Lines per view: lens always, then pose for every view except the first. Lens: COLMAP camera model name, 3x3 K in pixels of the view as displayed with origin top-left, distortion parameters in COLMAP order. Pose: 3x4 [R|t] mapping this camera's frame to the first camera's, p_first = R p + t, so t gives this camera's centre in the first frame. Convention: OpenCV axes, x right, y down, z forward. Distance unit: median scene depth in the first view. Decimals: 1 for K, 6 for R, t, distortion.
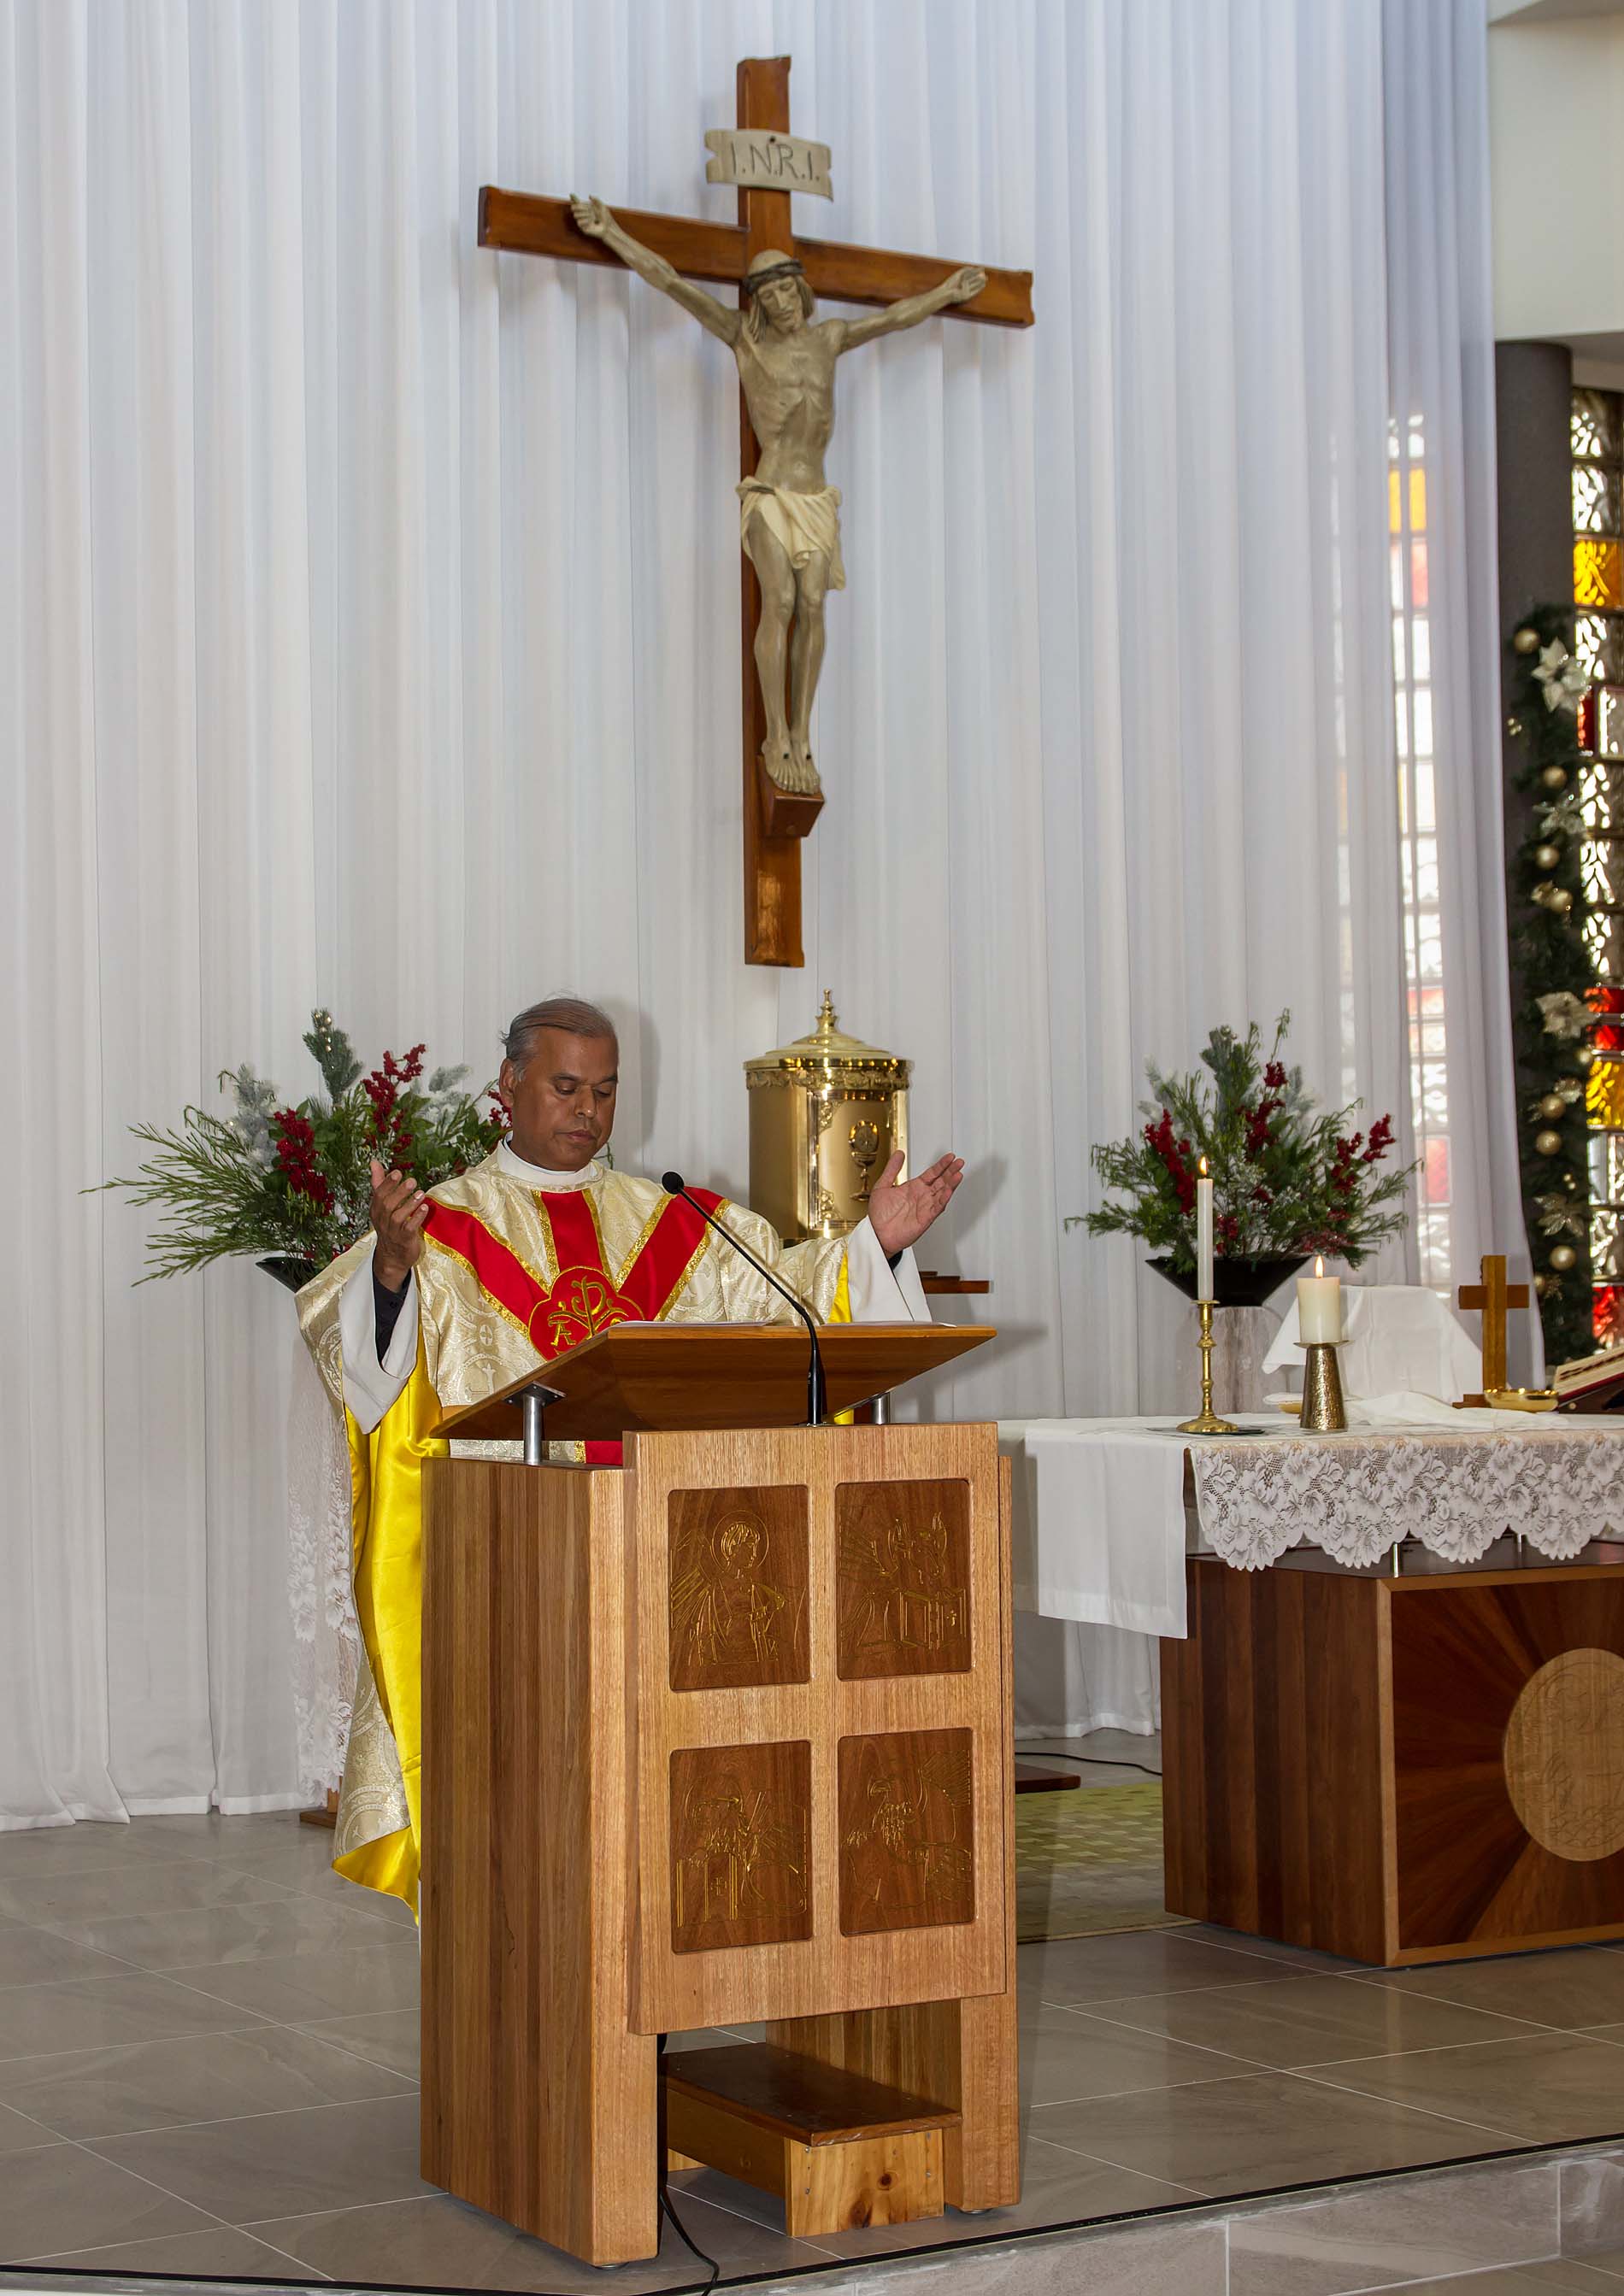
lens RADIAL K [[3881.7, 0, 684.5], [0, 3881.7, 1100.9], [0, 0, 1]] dist [0.065986, 0.061125]
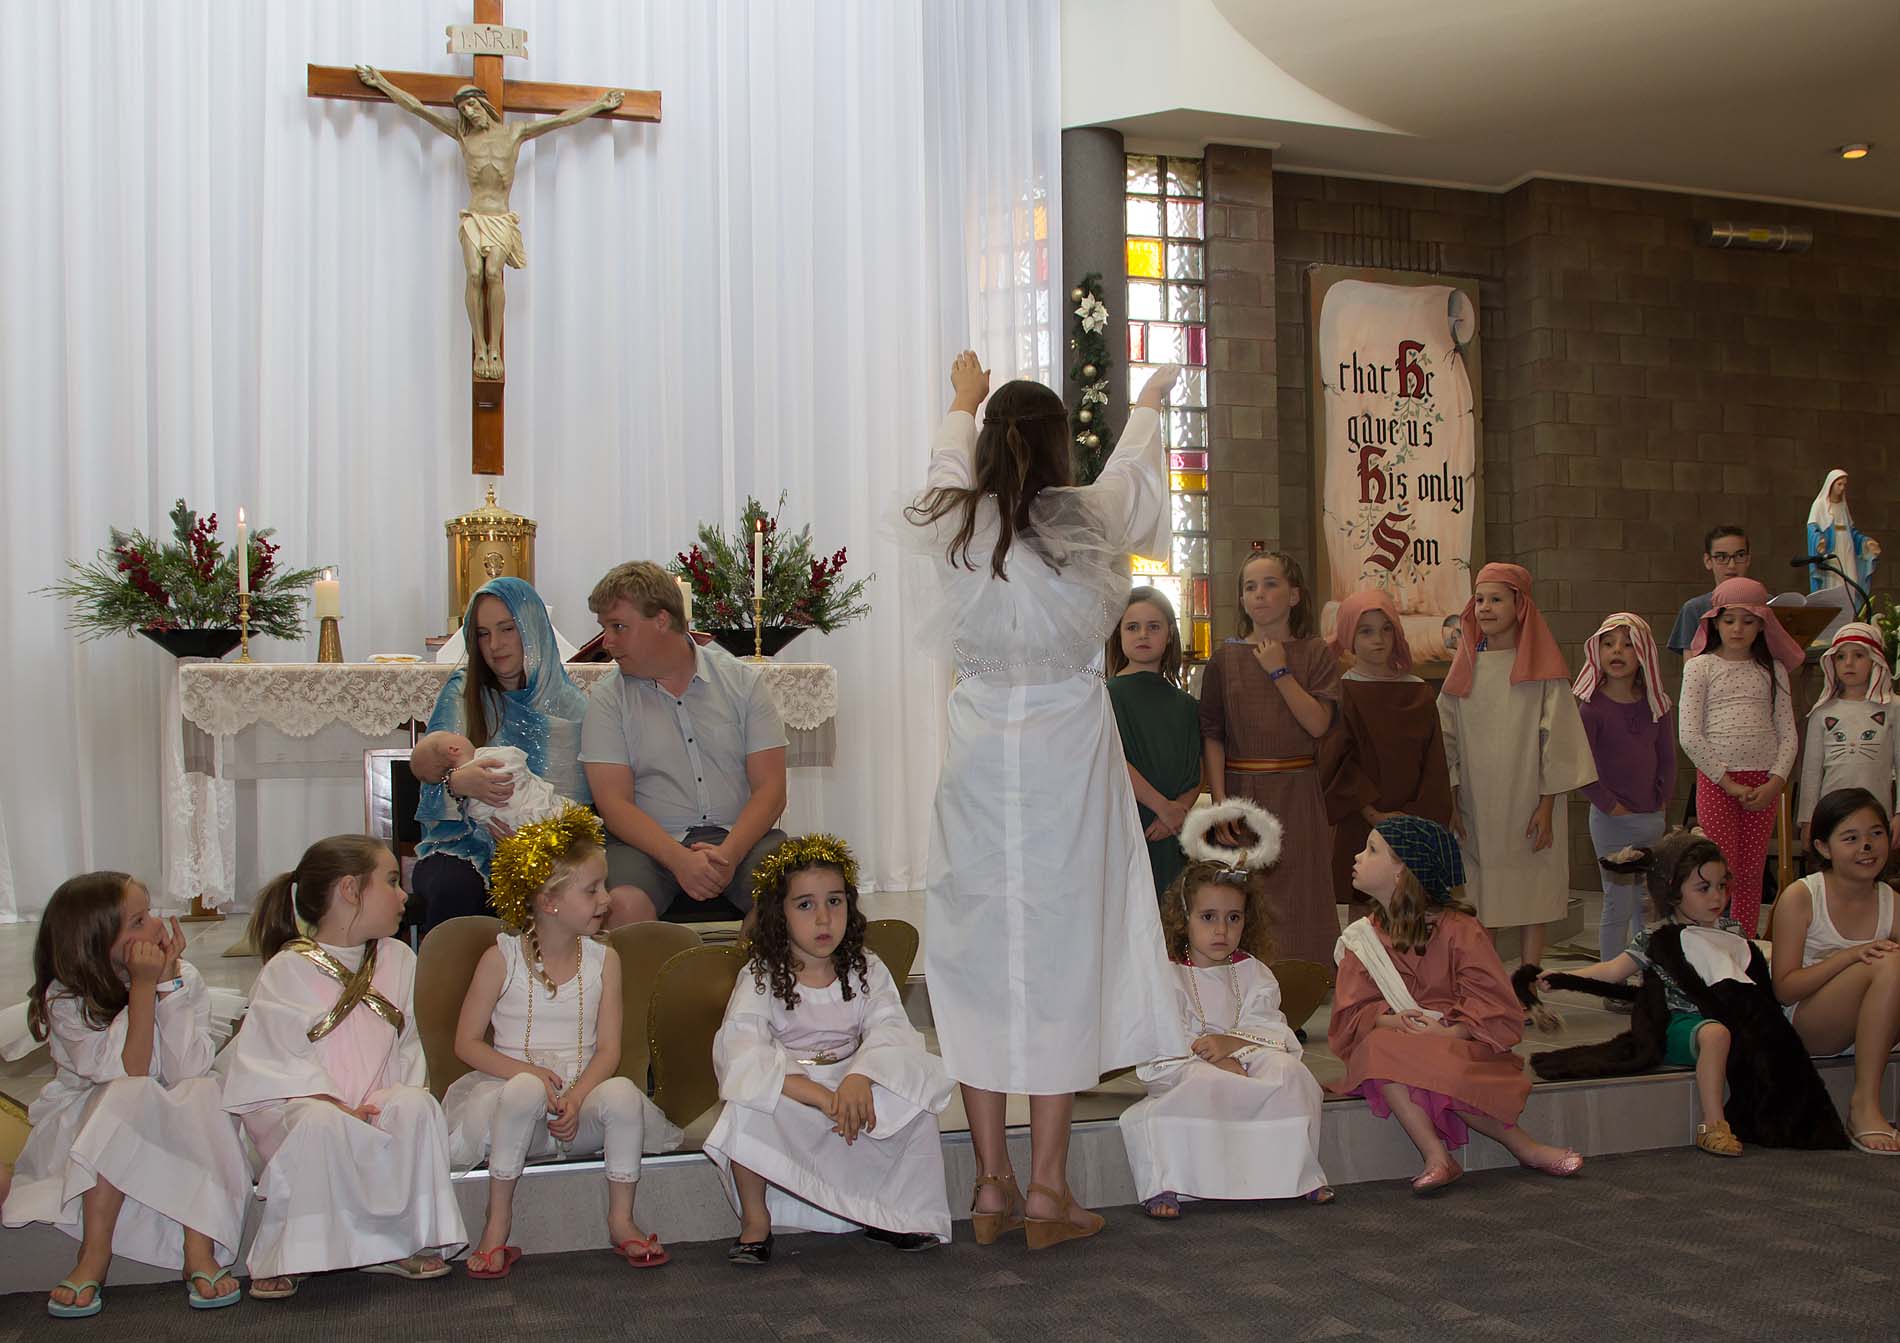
lens RADIAL K [[2031.8, 0, 1024.1], [0, 2031.8, 806.0], [0, 0, 1]] dist [-0.156570, 0.193368]
pose [[0.975667, -0.004293, -0.219217, 0.479426], [0.017699, 0.998087, 0.059230, 0.070693], [0.218543, -0.061668, 0.973877, 0.120675]]
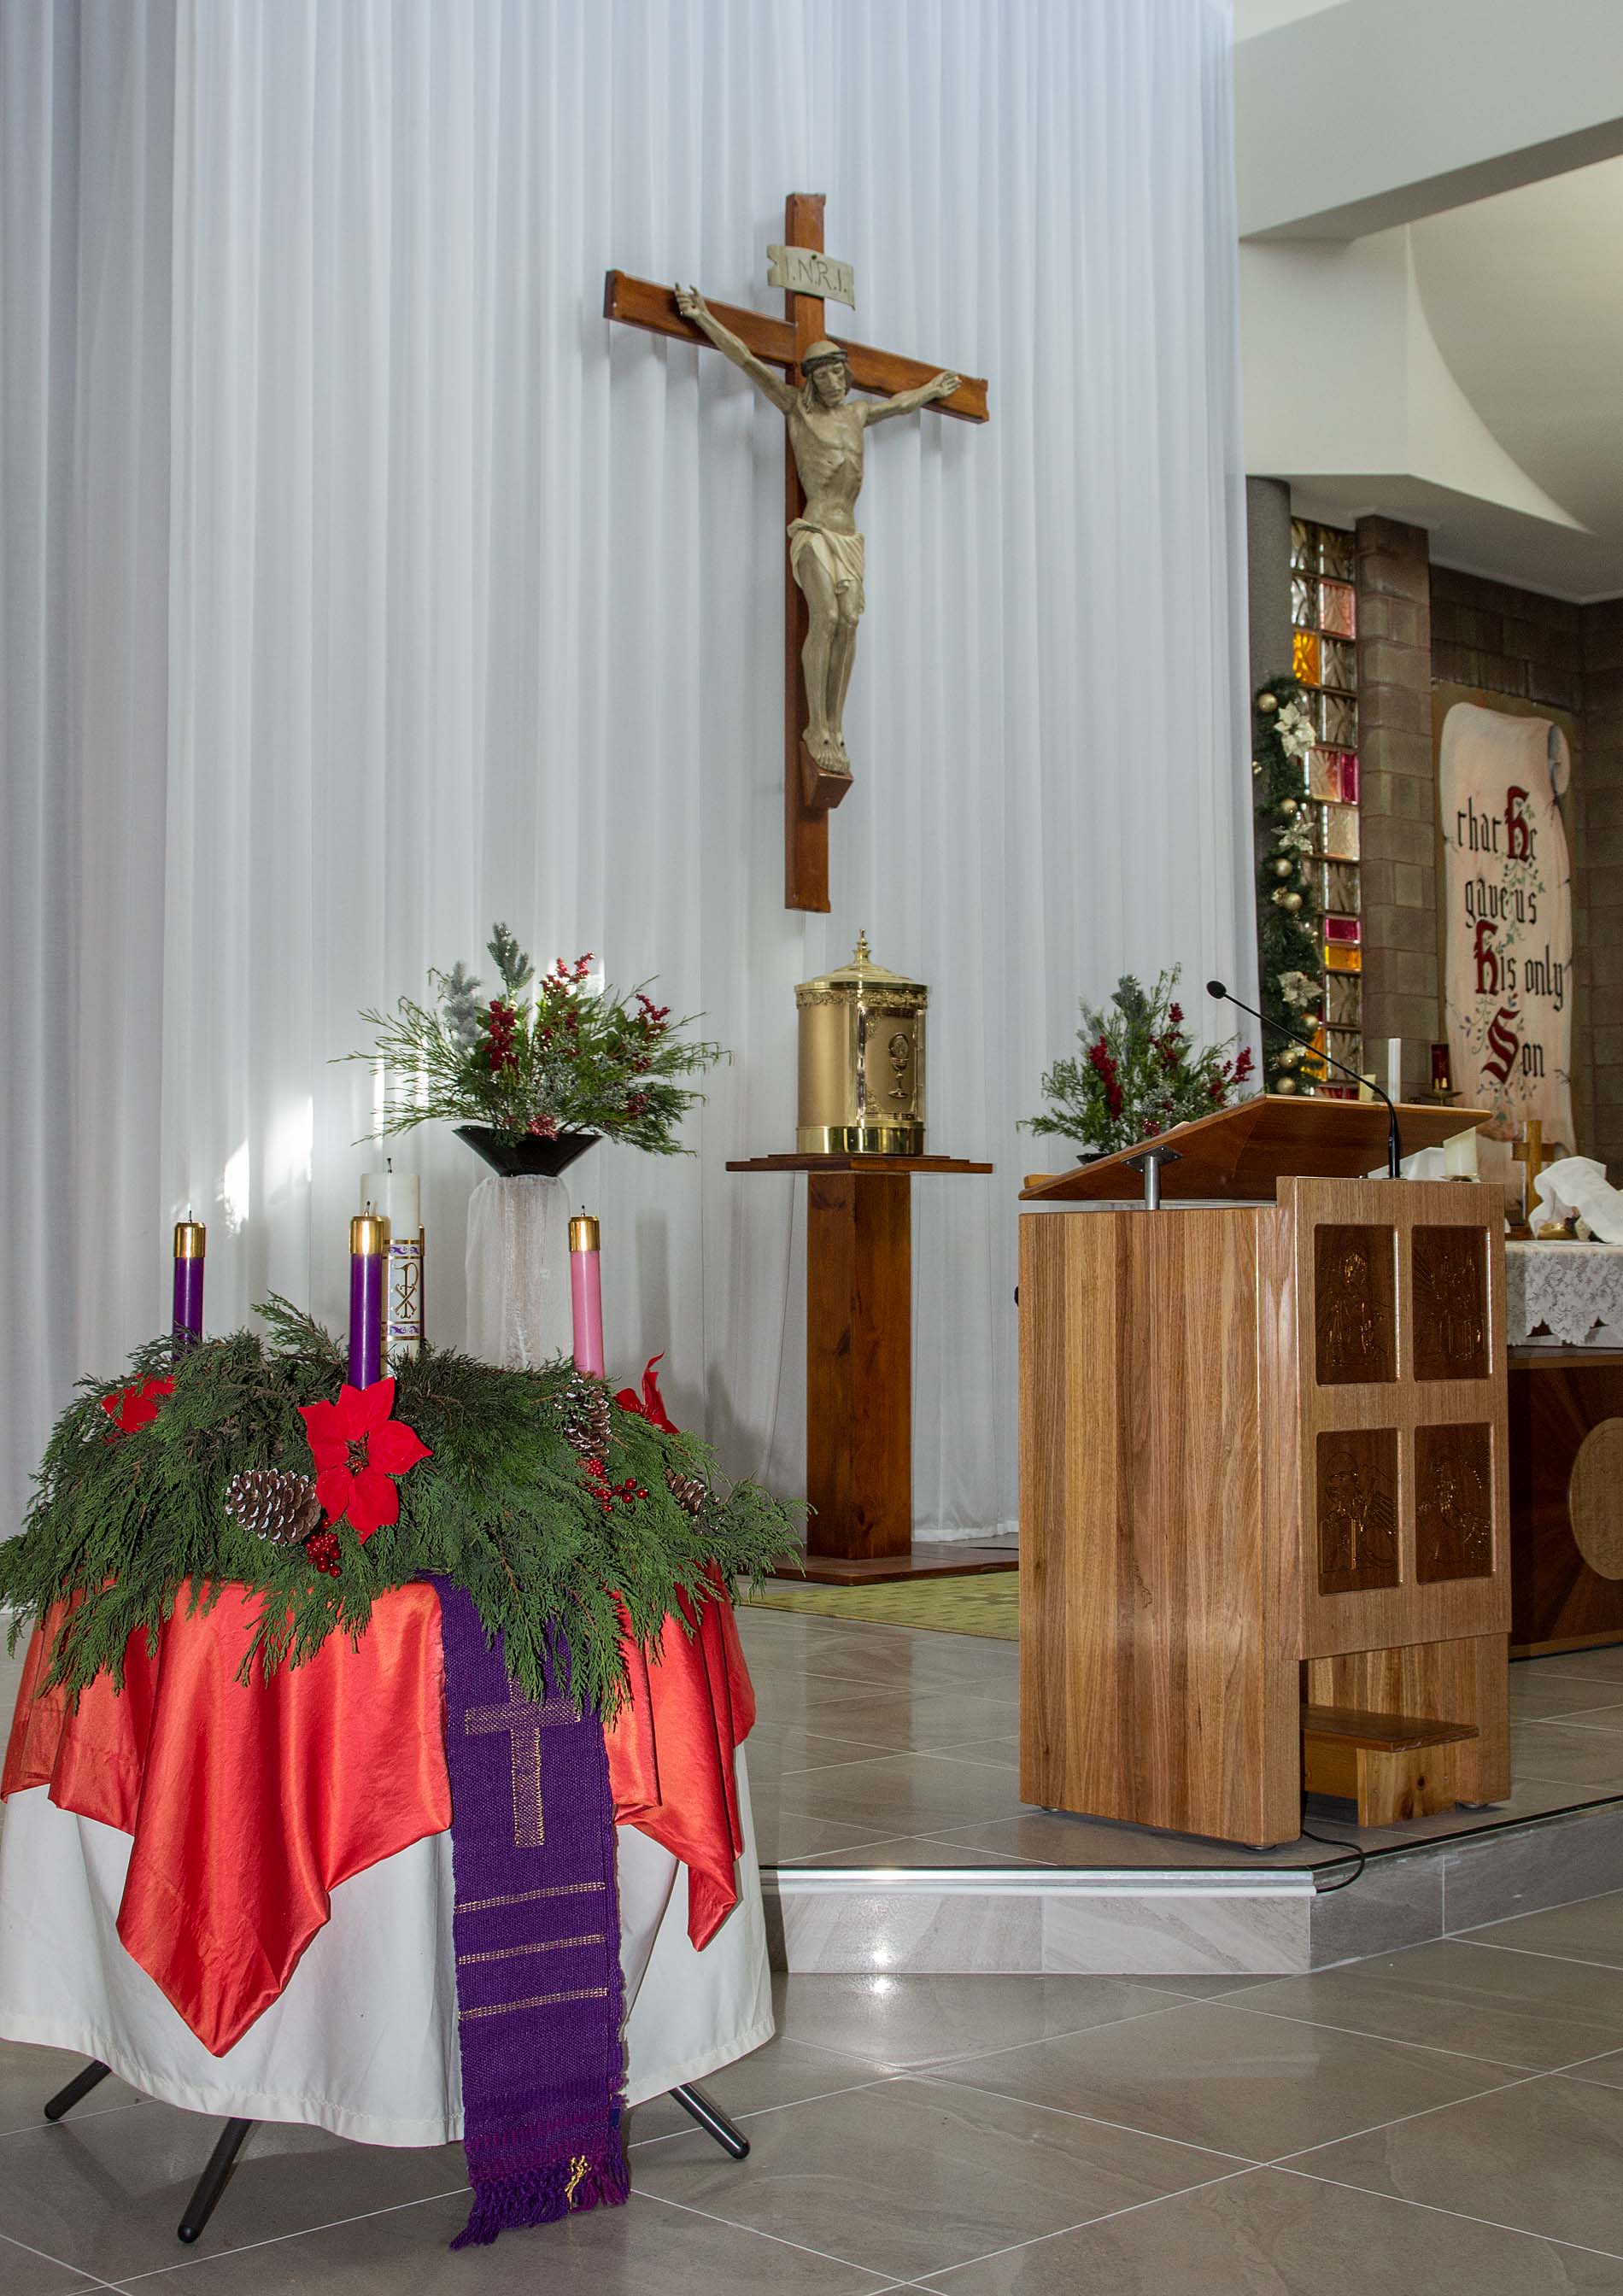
lens RADIAL K [[3099.6, 0, 843.1], [0, 3099.6, 1025.4], [0, 0, 1]] dist [-0.055449, 0.232814]
pose [[0.973019, 0.027644, 0.229061, -0.192011], [-0.019398, 0.999083, -0.038173, 0.039444], [-0.229906, 0.032700, 0.972663, 0.035734]]
